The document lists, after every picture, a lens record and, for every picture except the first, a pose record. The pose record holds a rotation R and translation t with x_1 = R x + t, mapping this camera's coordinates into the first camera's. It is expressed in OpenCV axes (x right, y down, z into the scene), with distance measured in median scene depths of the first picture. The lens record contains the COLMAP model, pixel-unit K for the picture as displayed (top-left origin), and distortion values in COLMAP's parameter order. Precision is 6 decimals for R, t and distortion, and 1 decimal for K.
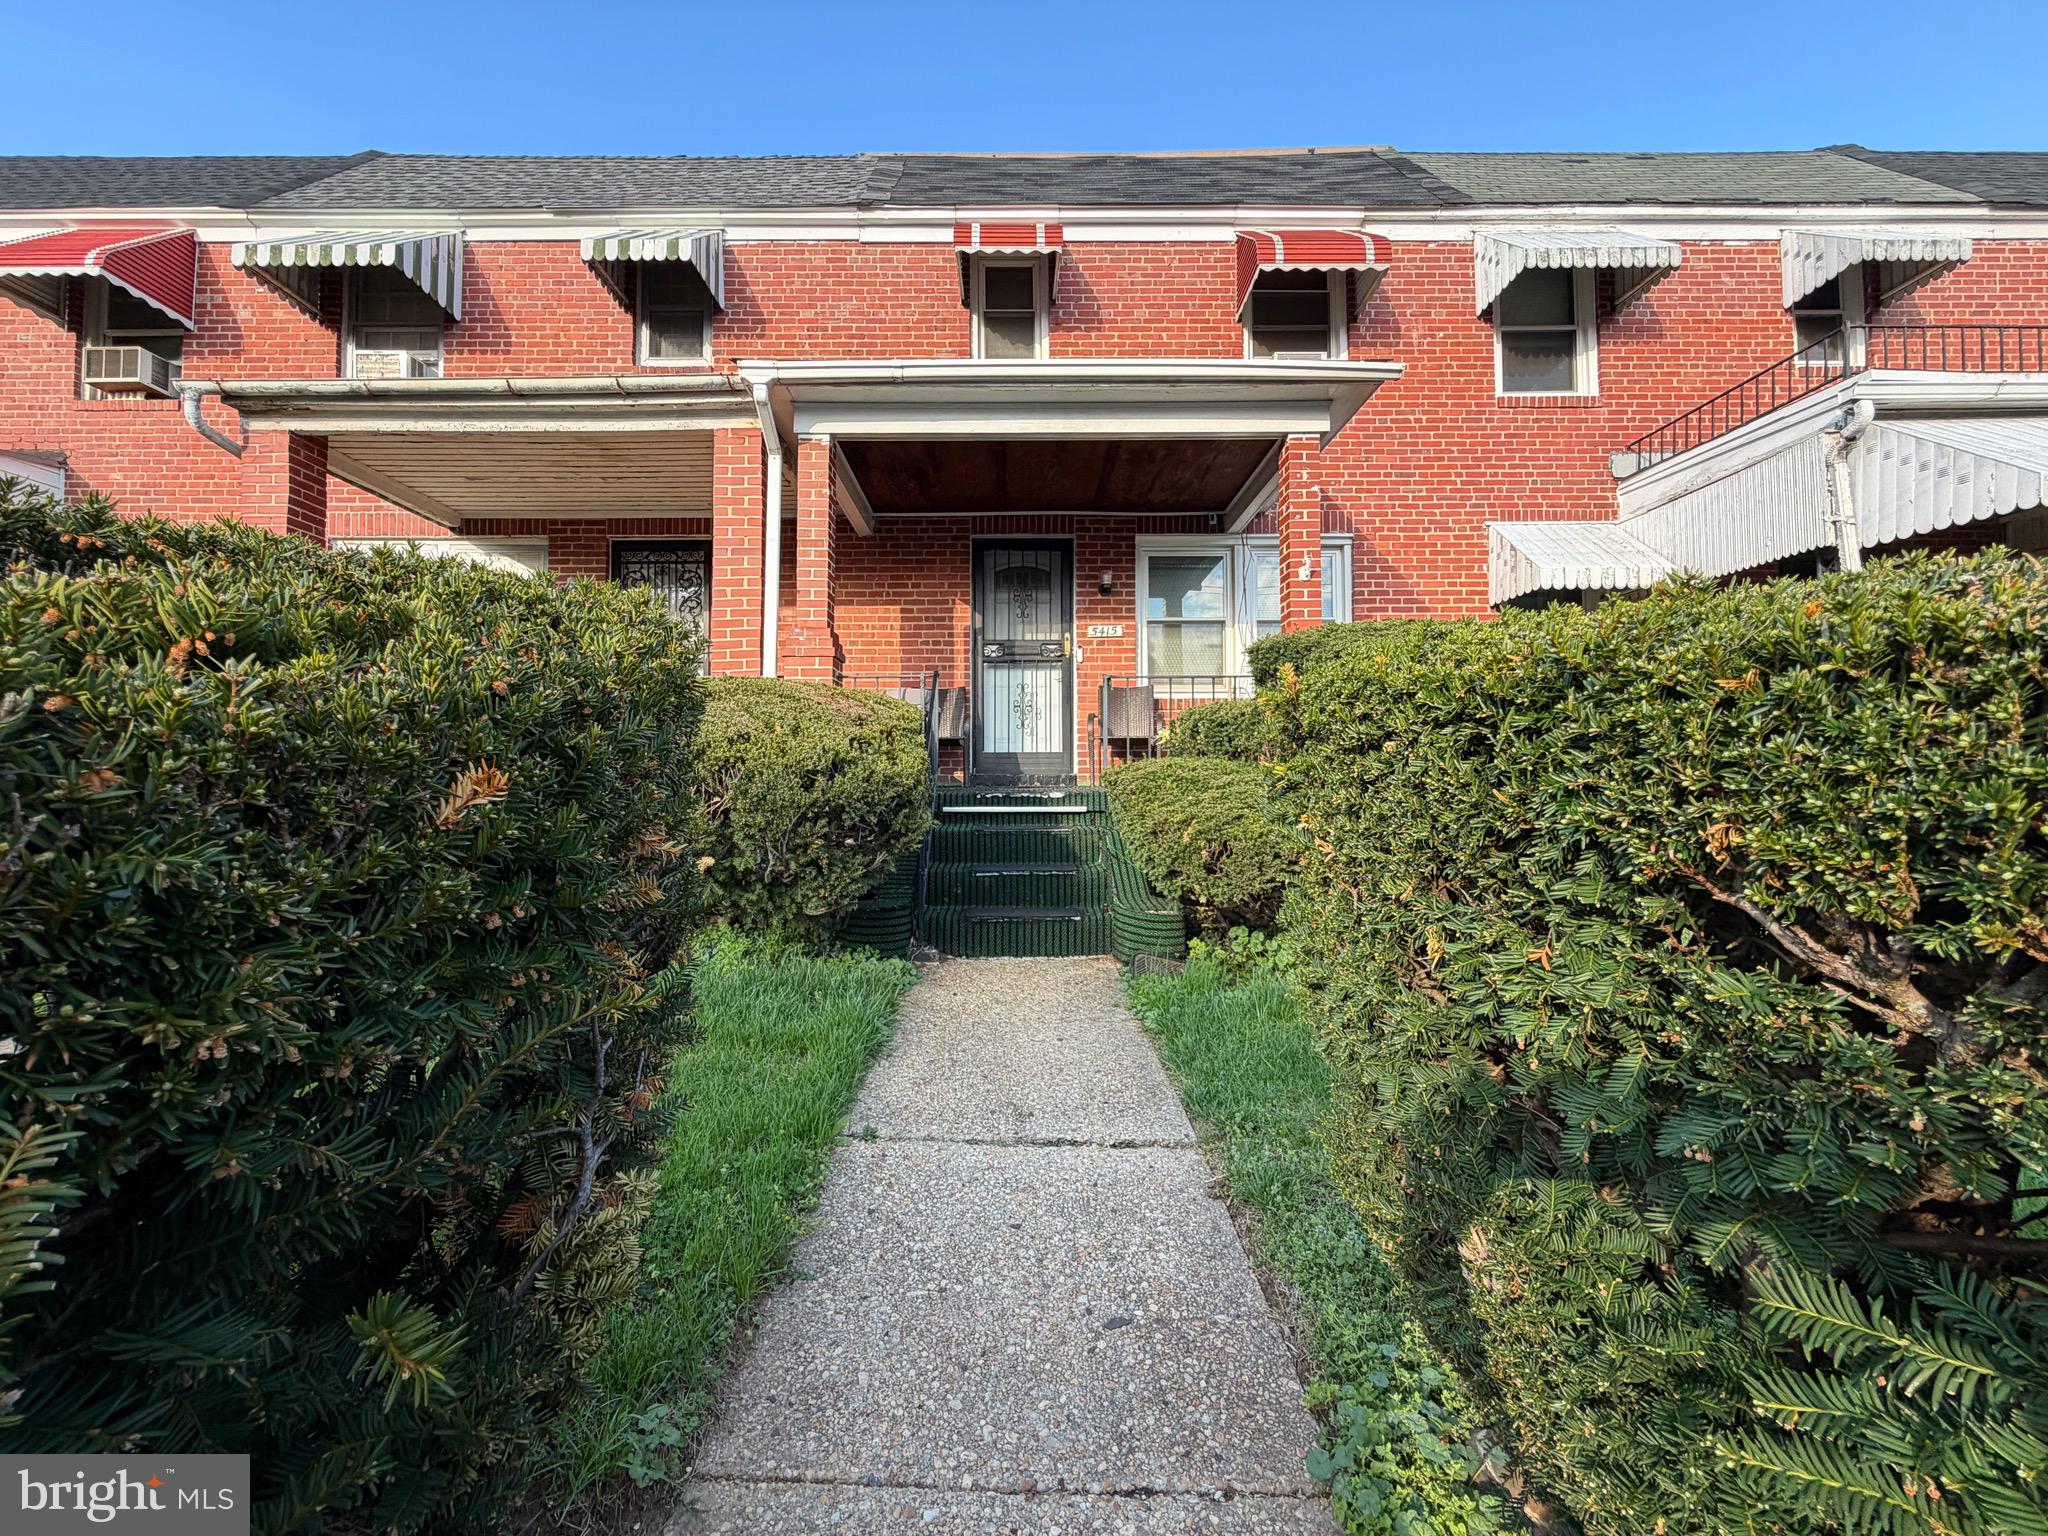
lens RADIAL K [[827.2, 0, 1015.5], [0, 827.2, 763.2], [0, 0, 1]] dist [0.000046, 0.000329]
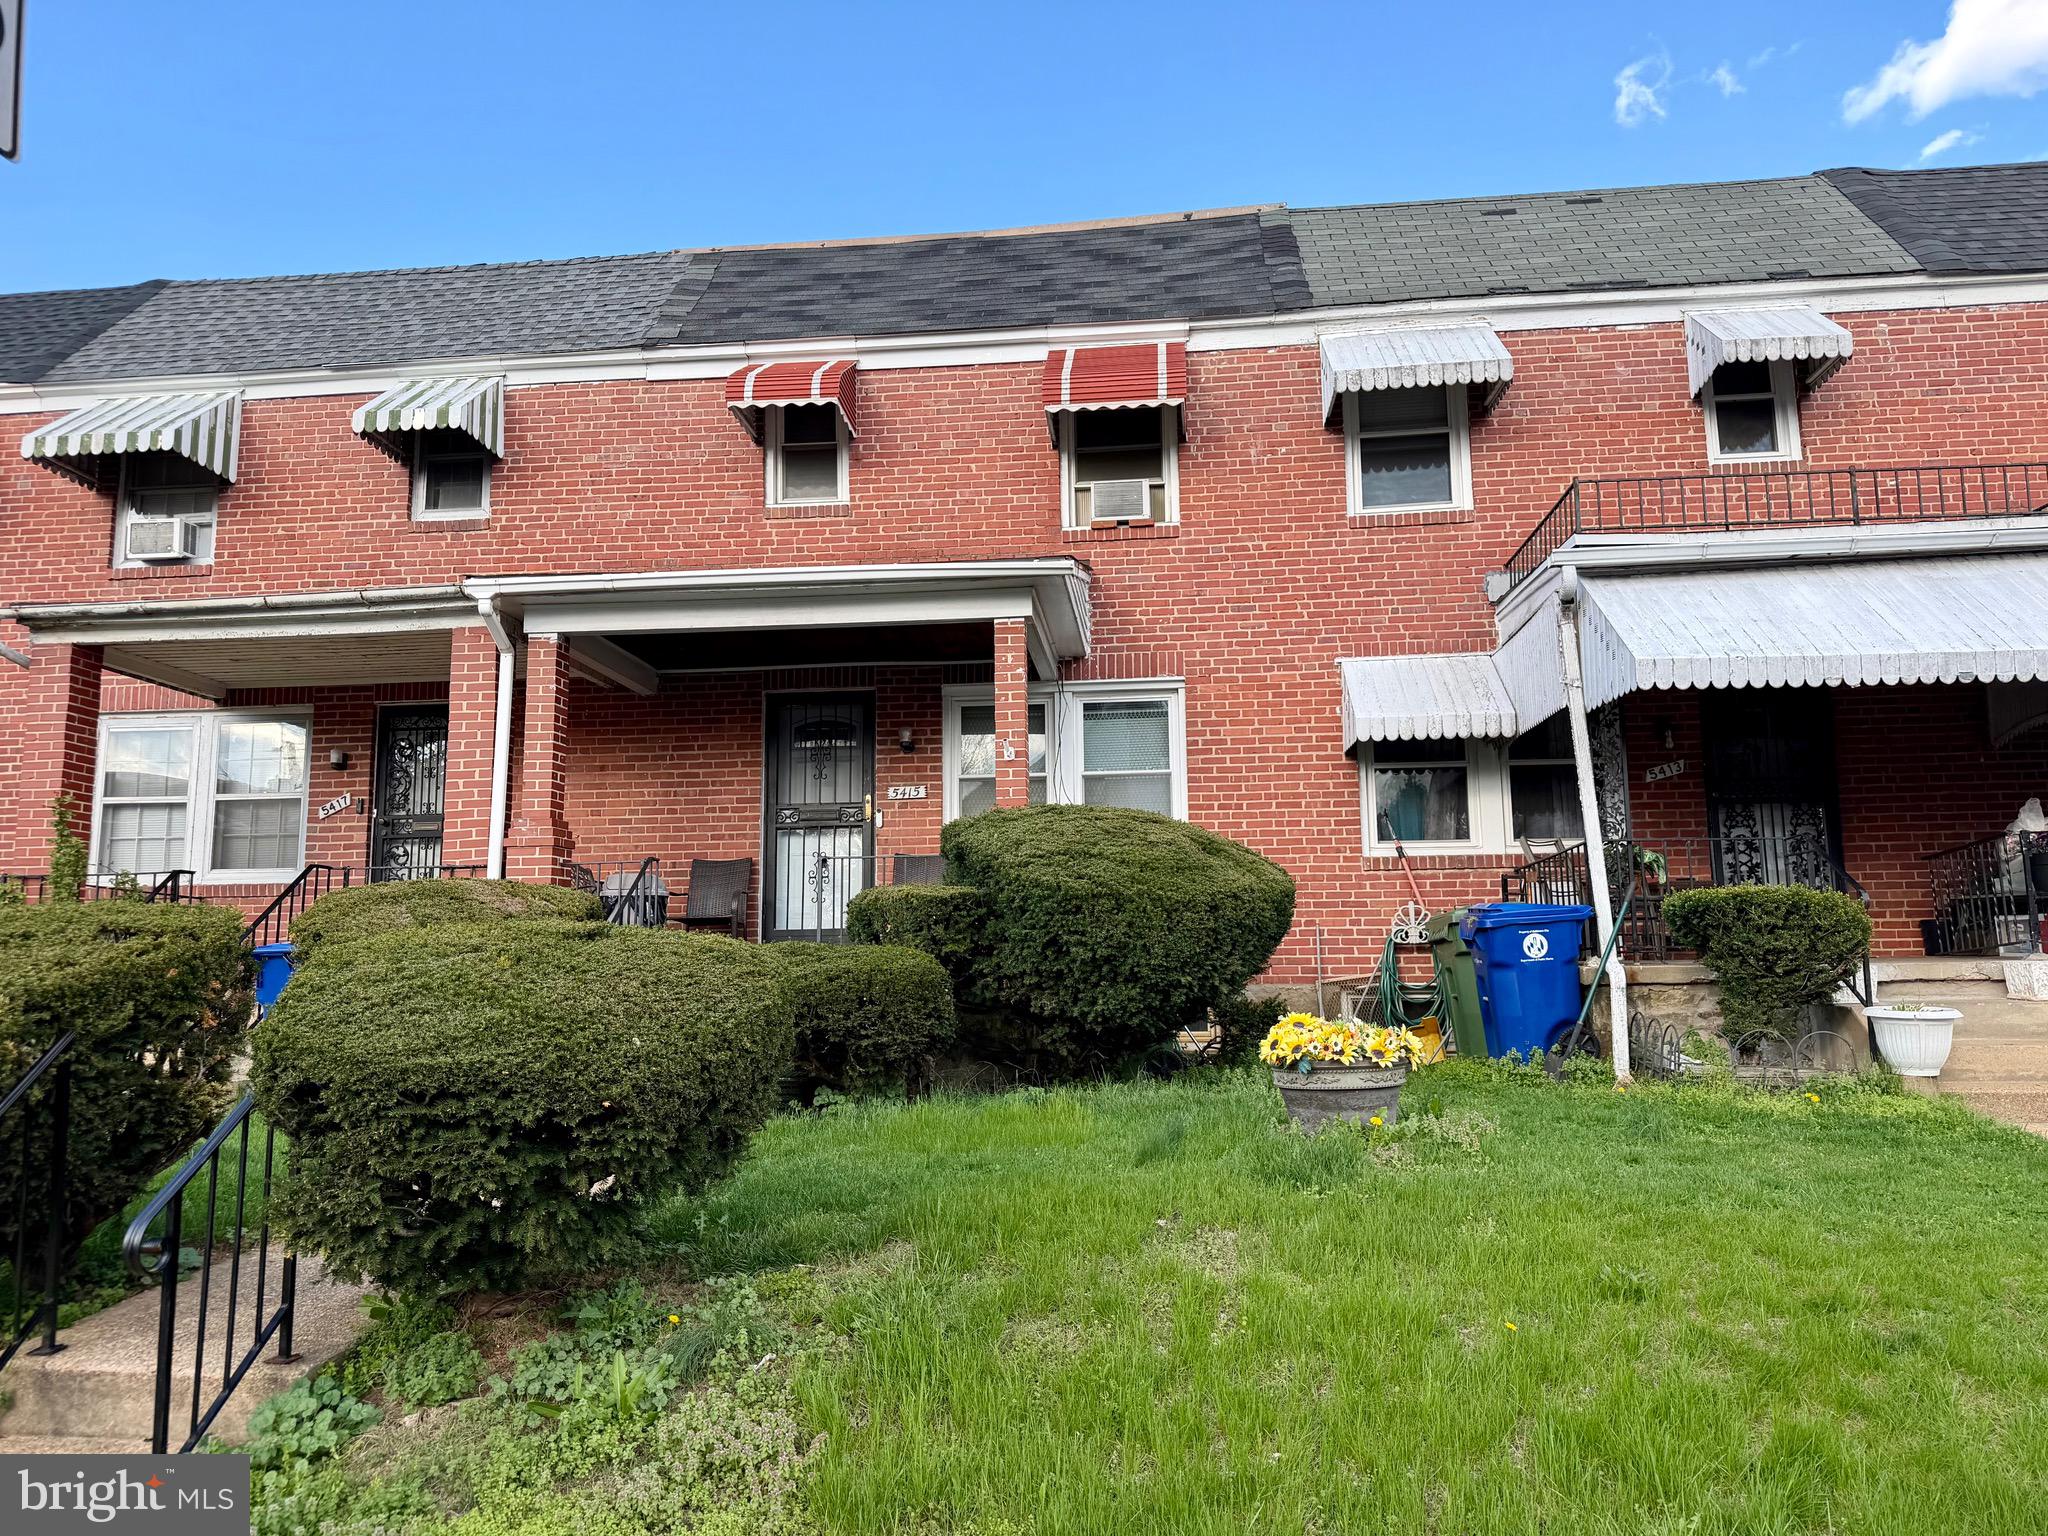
lens RADIAL K [[1440.9, 0, 1032.2], [0, 1440.9, 778.0], [0, 0, 1]] dist [0.149576, -0.276253]
pose [[0.994858, -0.023461, -0.098523, 0.395018], [0.013250, 0.994589, -0.103039, -0.011389], [0.100407, 0.101204, 0.989786, -0.539534]]
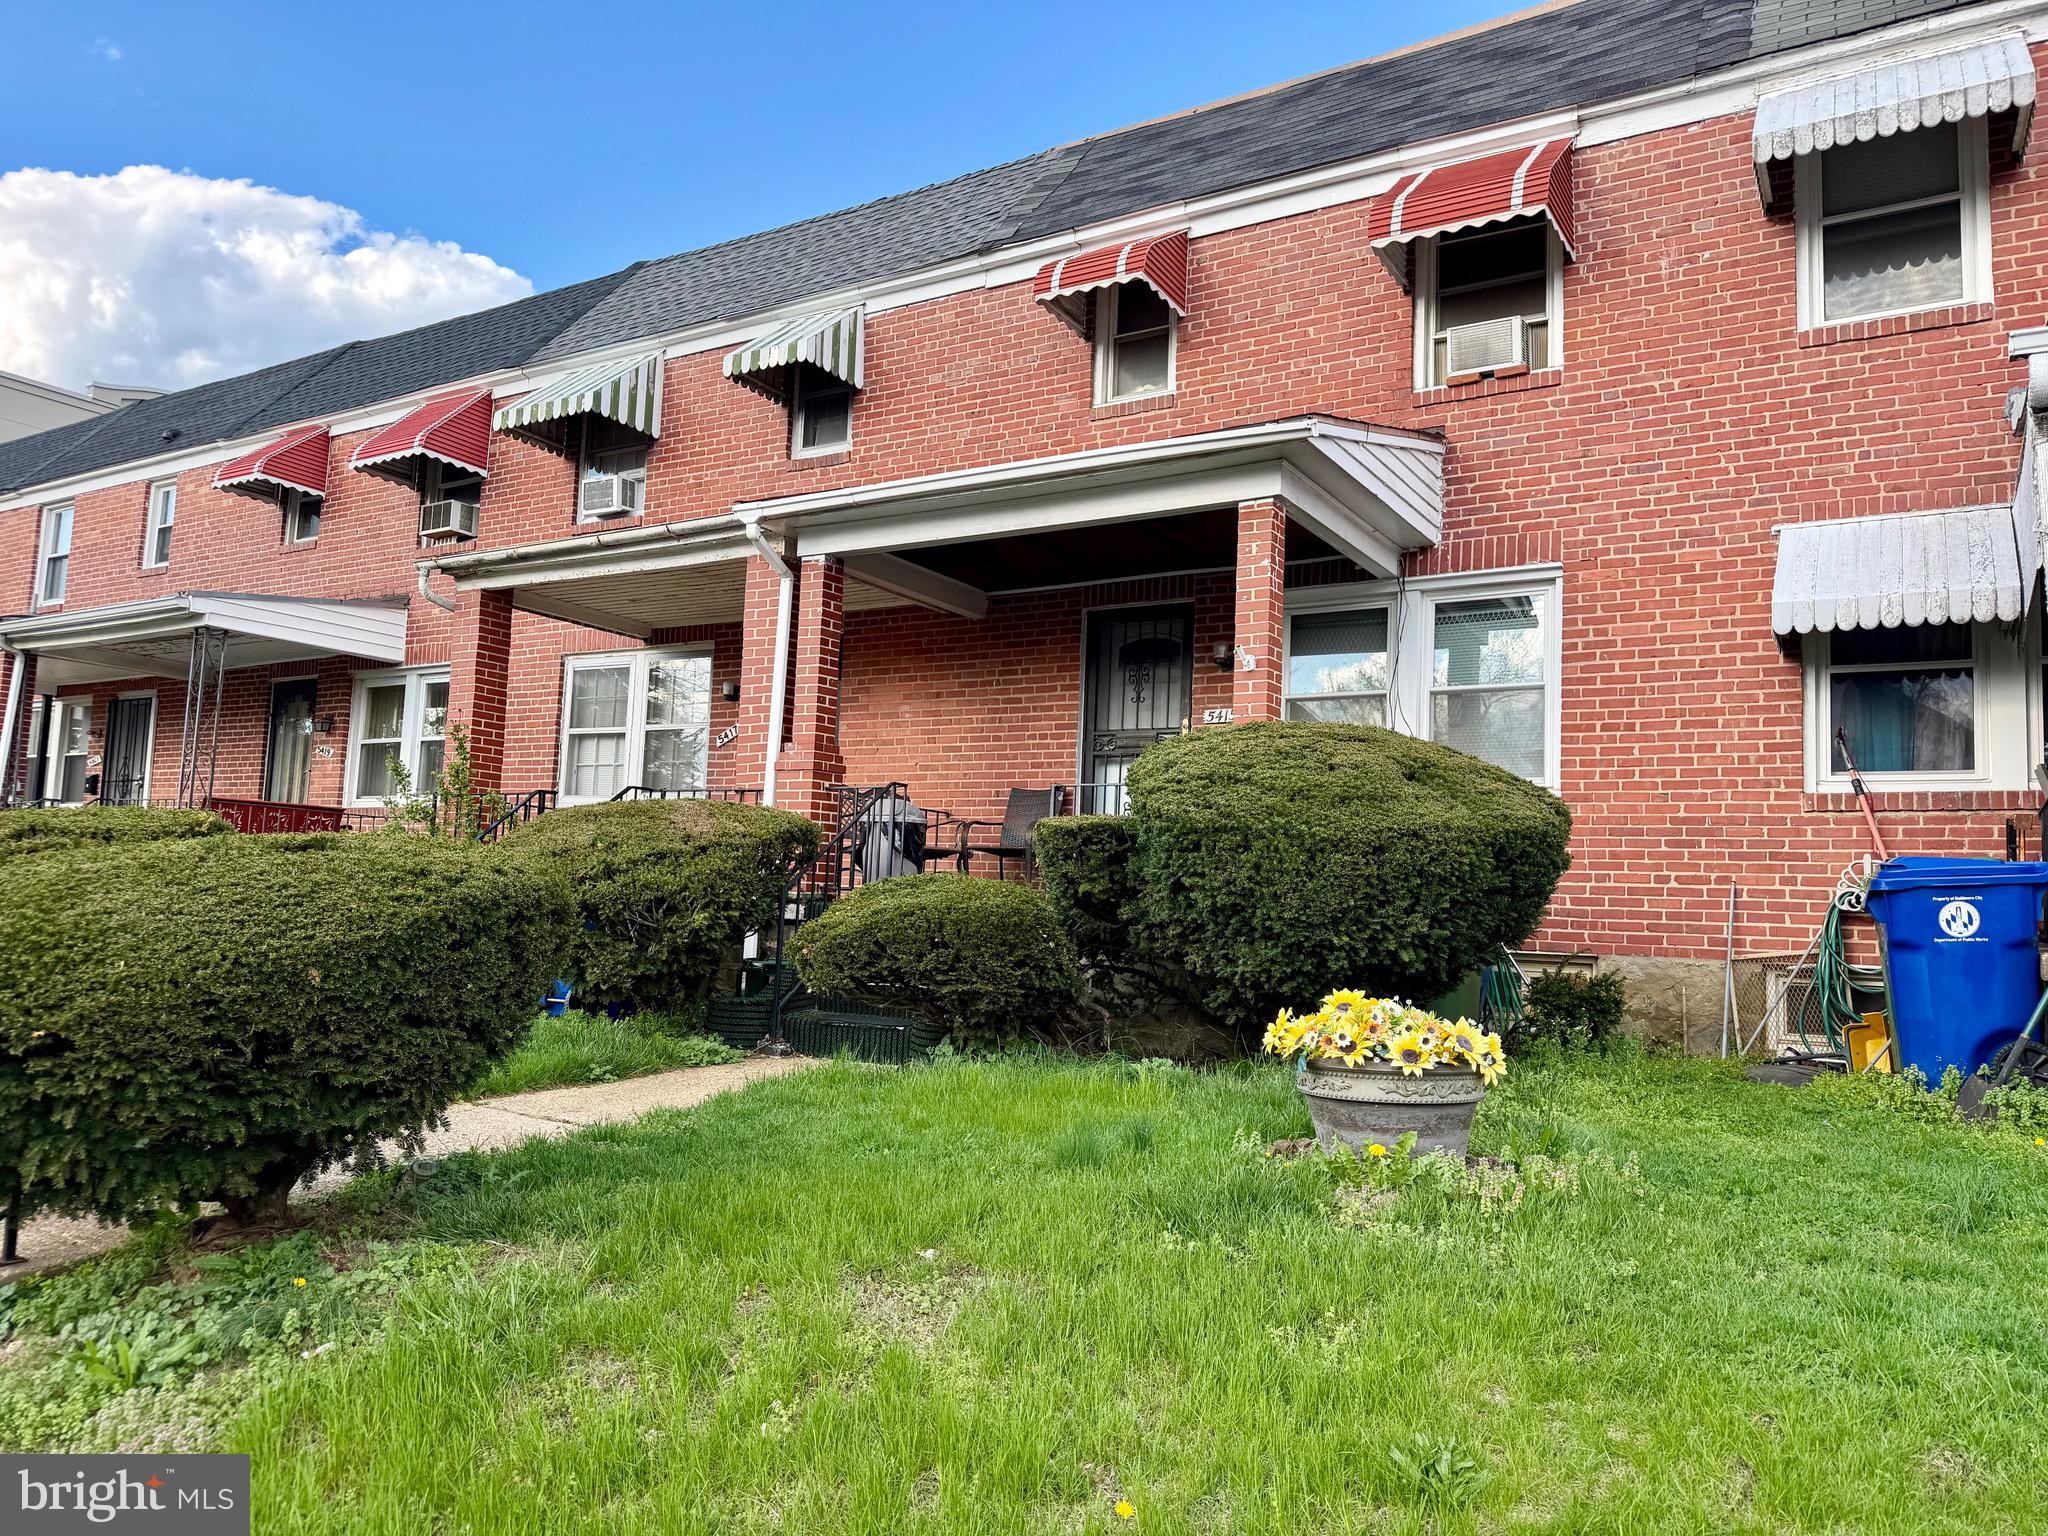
lens RADIAL K [[1440.9, 0, 1032.2], [0, 1440.9, 778.0], [0, 0, 1]] dist [0.149576, -0.276253]
pose [[0.849543, -0.013150, -0.527356, 0.677087], [-0.022723, 0.997849, -0.061487, -0.009589], [0.527030, 0.064219, 0.847417, -0.271364]]
